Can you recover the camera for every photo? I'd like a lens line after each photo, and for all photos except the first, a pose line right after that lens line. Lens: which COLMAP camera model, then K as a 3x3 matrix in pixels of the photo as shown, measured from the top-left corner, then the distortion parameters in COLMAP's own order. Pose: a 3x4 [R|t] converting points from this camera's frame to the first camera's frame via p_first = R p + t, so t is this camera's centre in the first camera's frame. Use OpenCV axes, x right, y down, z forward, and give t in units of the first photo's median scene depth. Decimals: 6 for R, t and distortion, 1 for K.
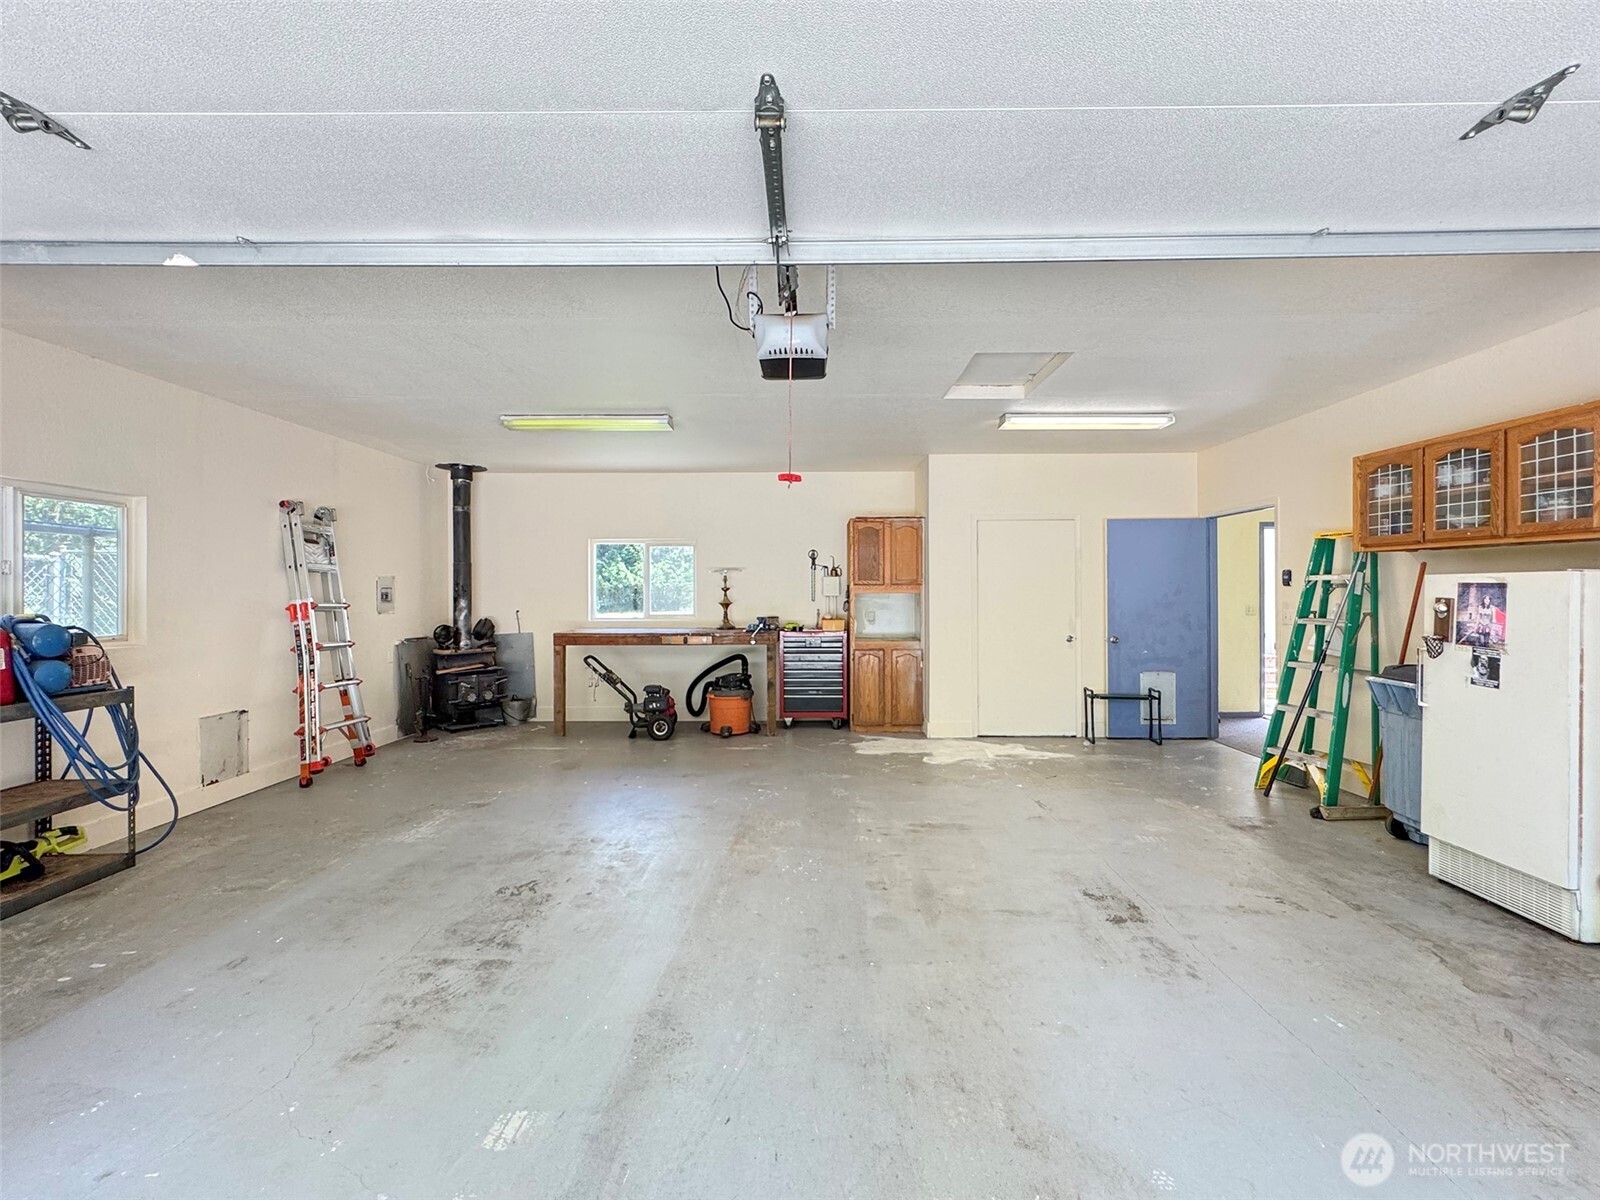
lens RADIAL K [[657.5, 0, 802.3], [0, 657.5, 595.4], [0, 0, 1]] dist [-0.007792, 0.001959]
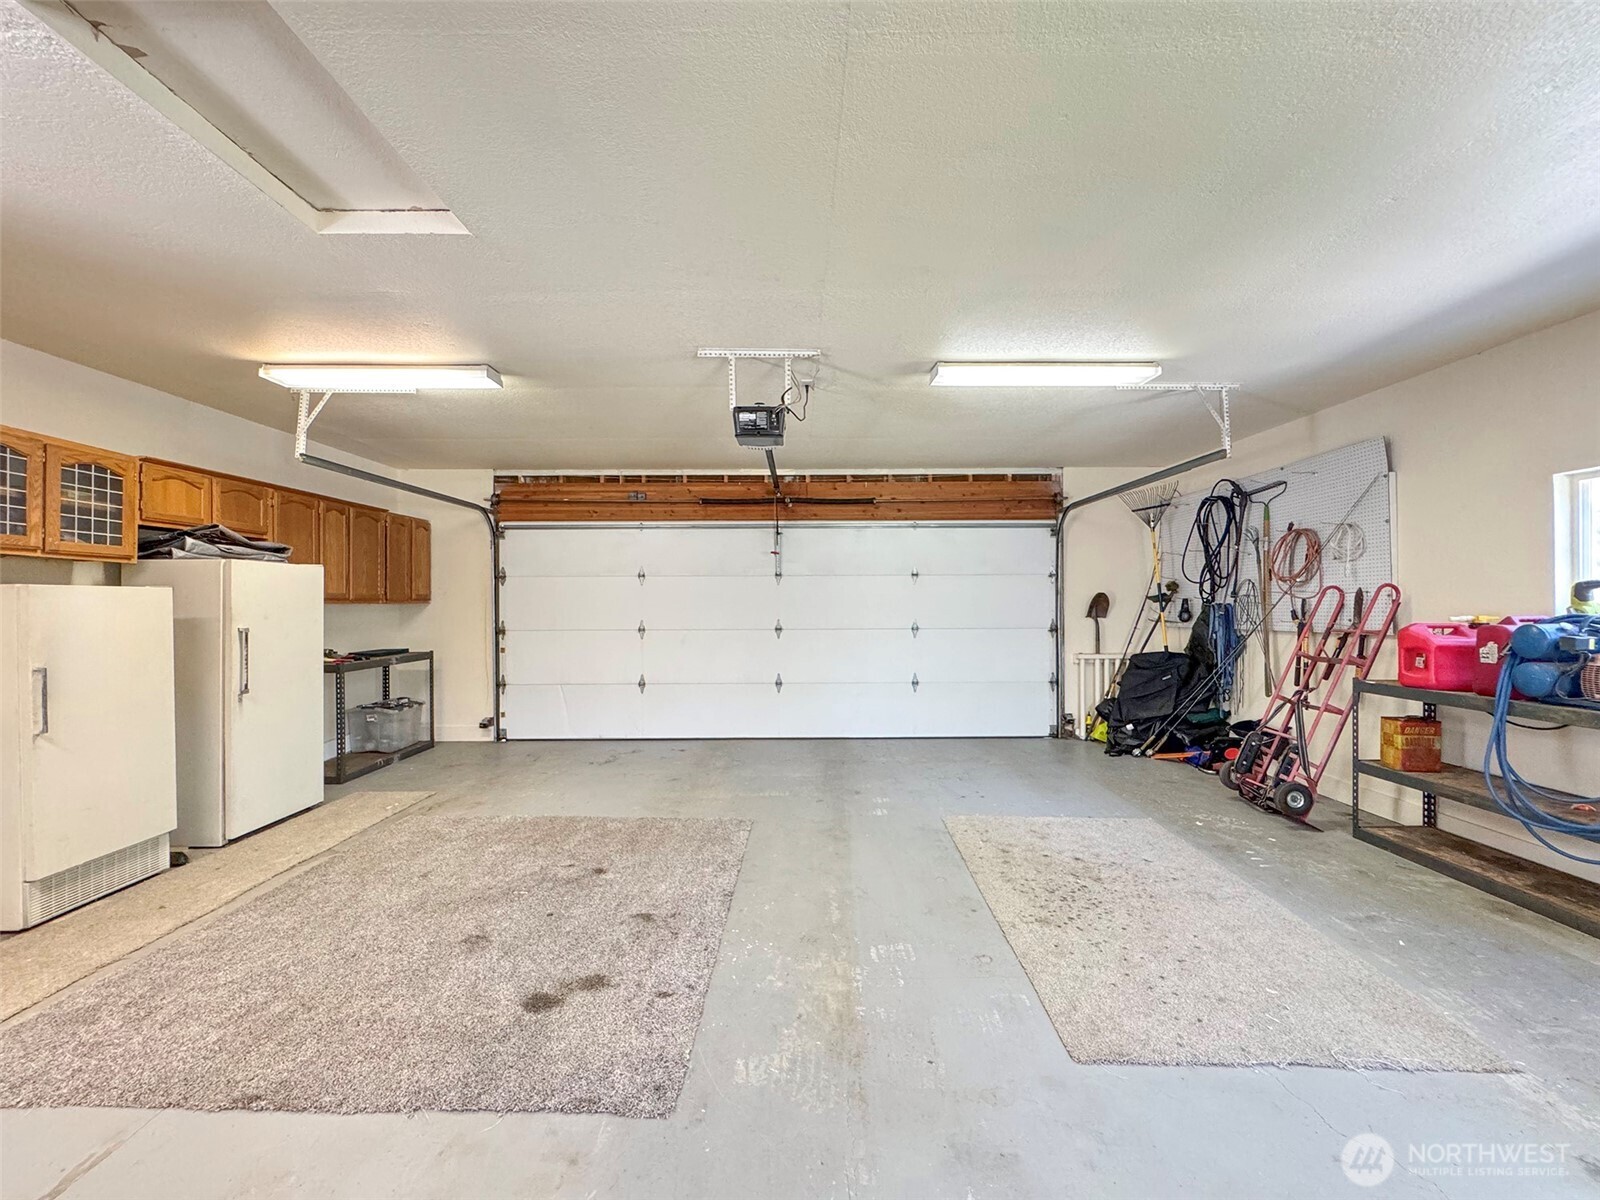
lens RADIAL K [[657.5, 0, 797.1], [0, 657.5, 598.2], [0, 0, 1]] dist [-0.007792, 0.001959]
pose [[-0.999838, 0.010397, -0.014711, -0.055978], [0.010388, 0.999946, 0.000738, -0.006907], [0.014718, 0.000585, -0.999892, 1.915827]]
